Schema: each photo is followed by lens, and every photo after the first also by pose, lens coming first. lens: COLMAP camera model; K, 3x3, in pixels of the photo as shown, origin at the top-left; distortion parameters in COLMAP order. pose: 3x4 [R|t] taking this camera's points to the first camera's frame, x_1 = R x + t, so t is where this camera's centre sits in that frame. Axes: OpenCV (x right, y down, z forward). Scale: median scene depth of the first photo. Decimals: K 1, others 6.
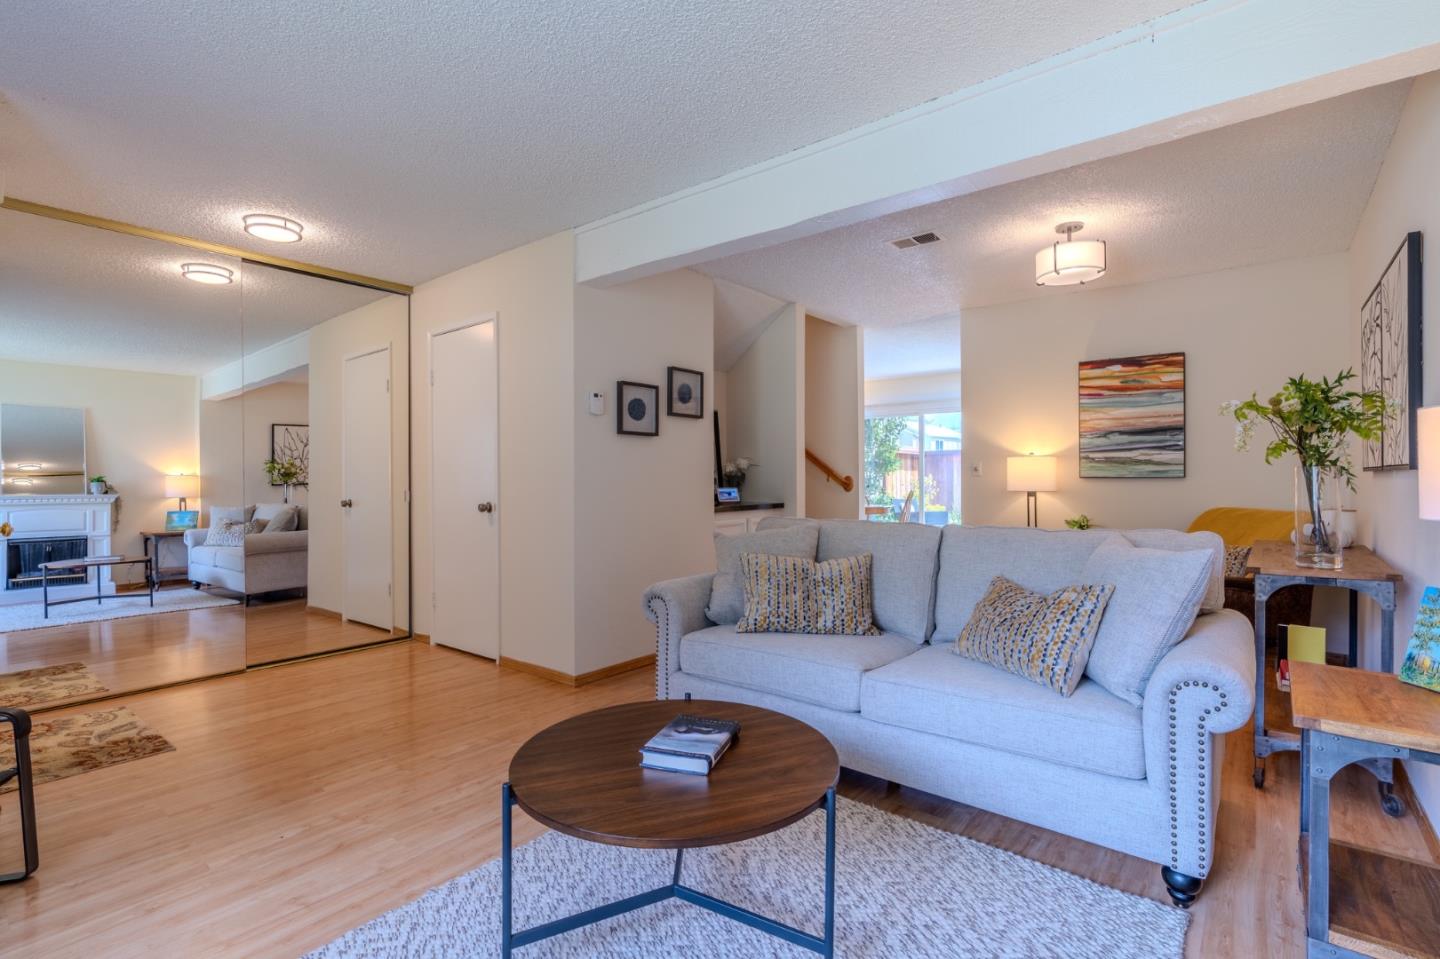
lens RADIAL K [[695.0, 0, 723.5], [0, 695.0, 477.8], [0, 0, 1]] dist [-0.001206, 0.000471]
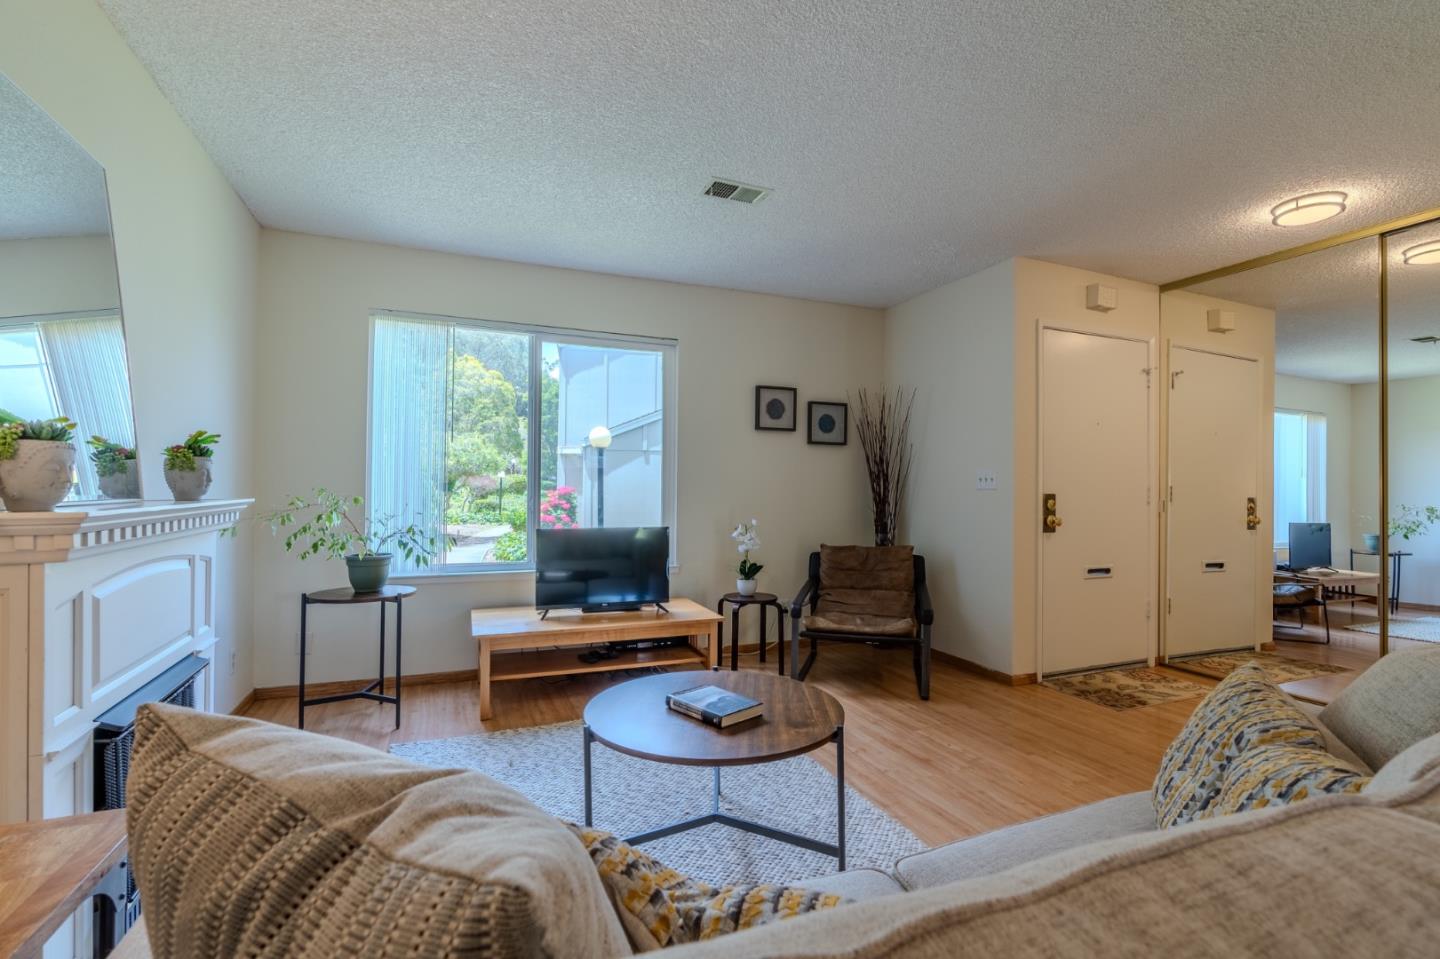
lens RADIAL K [[661.5, 0, 720.0], [0, 661.5, 479.5], [0, 0, 1]] dist [-0.009202, 0.001662]
pose [[-0.477789, -0.010707, -0.878409, 0.859288], [-0.010275, 0.999925, -0.006599, -0.006770], [0.878415, 0.005873, -0.477863, 1.378608]]
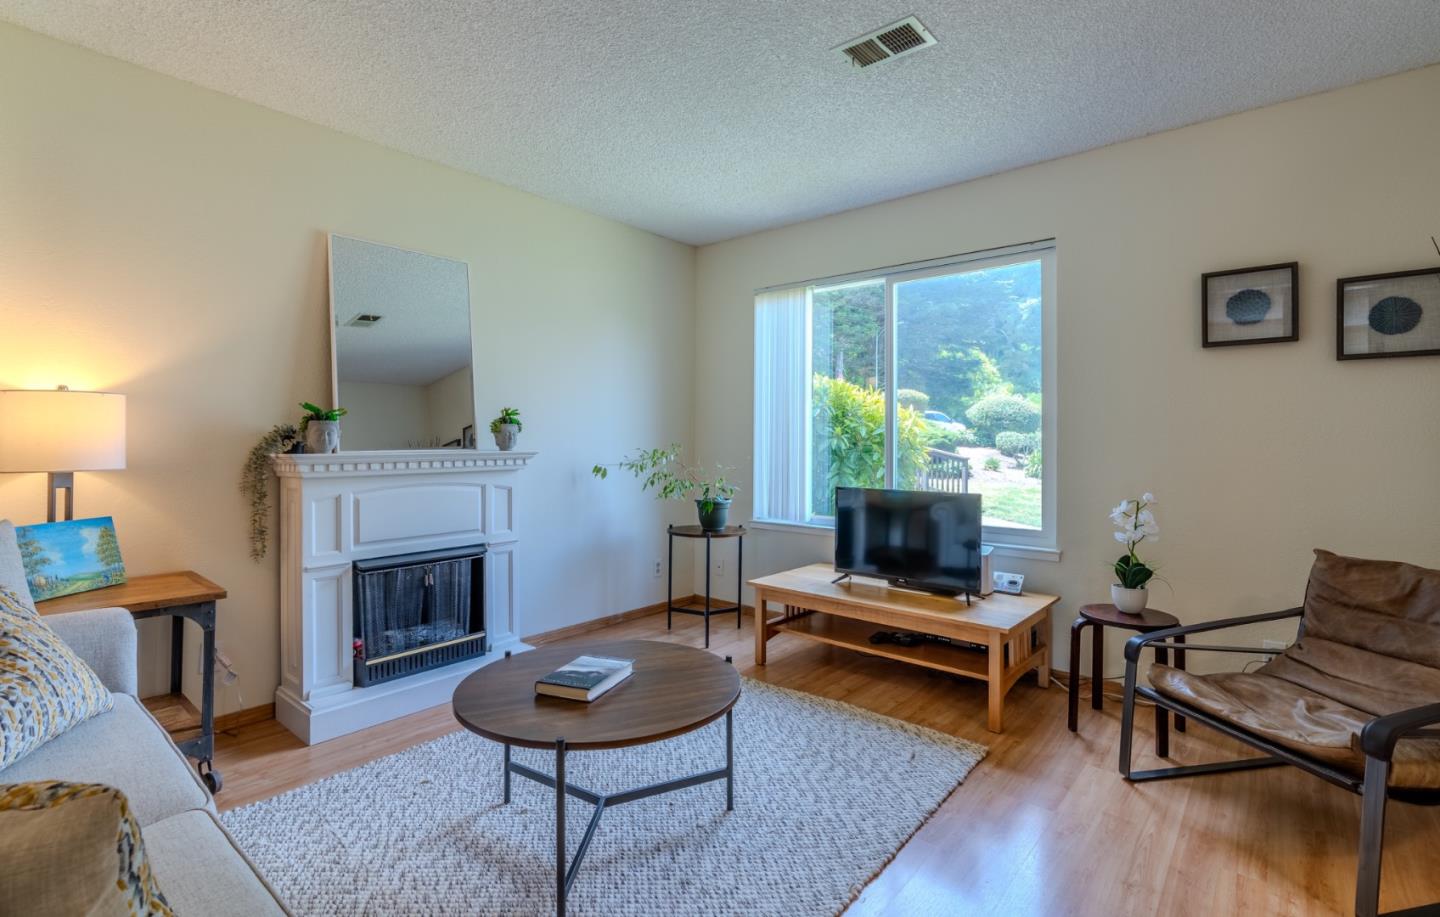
lens RADIAL K [[669.8, 0, 716.1], [0, 669.8, 438.2], [0, 0, 1]] dist [-0.006066, 0.000282]
pose [[-0.999392, 0.000240, 0.034863, -0.258569], [0.000323, 0.999997, 0.002380, -0.008371], [-0.034862, 0.002390, -0.999389, 1.836776]]
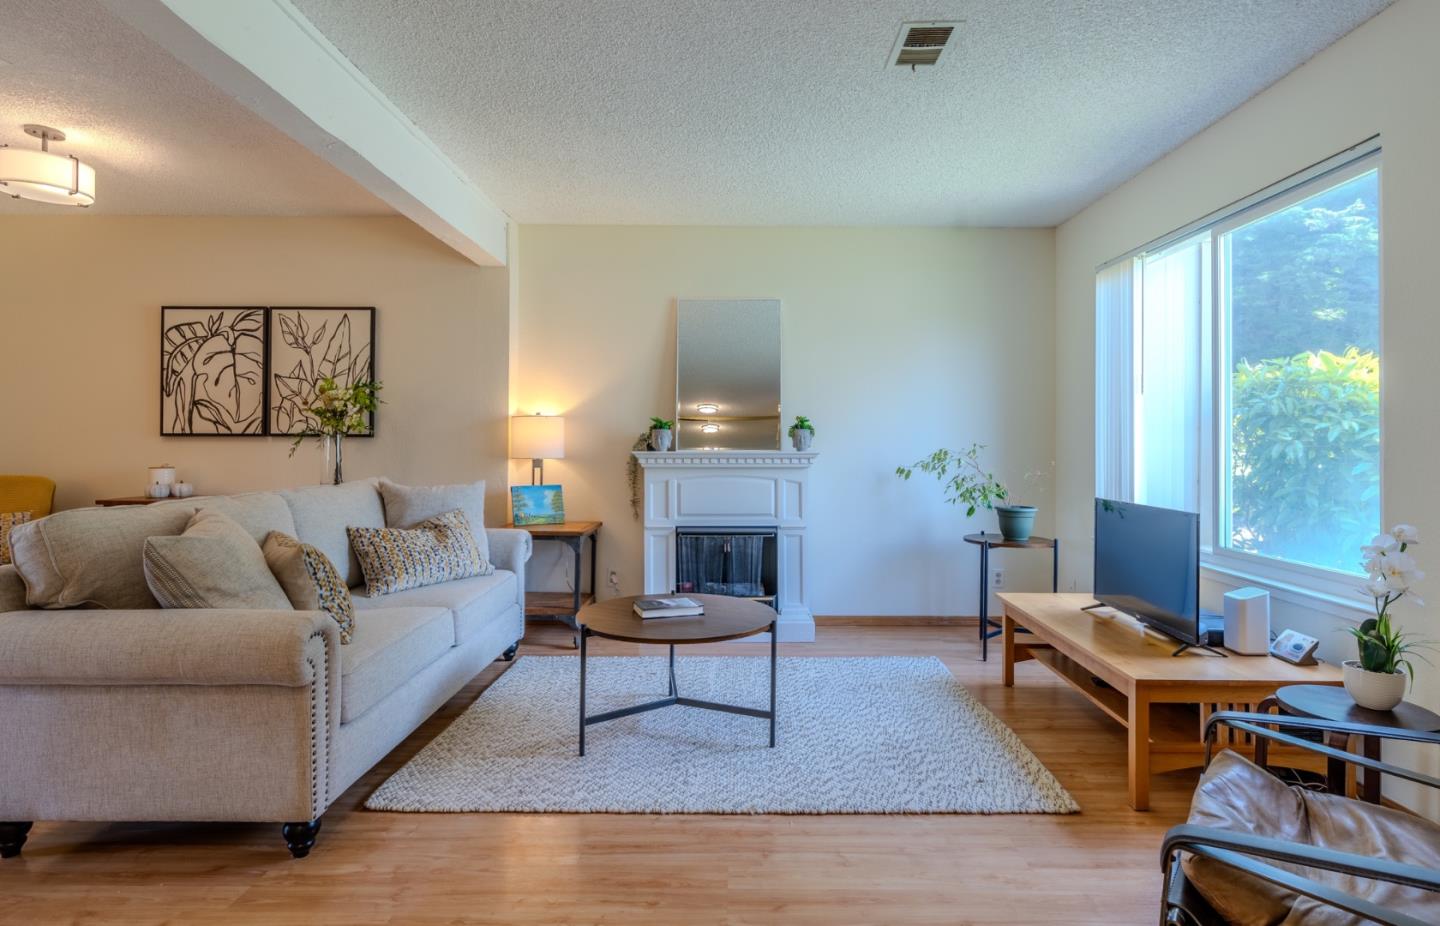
lens RADIAL K [[735.0, 0, 721.2], [0, 735.0, 436.6], [0, 0, 1]] dist [-0.000339, -0.000038]
pose [[-0.618082, 0.006876, 0.786084, -1.291191], [0.001669, 0.999971, -0.007434, -0.001791], [-0.786112, -0.003283, -0.618076, 1.727714]]
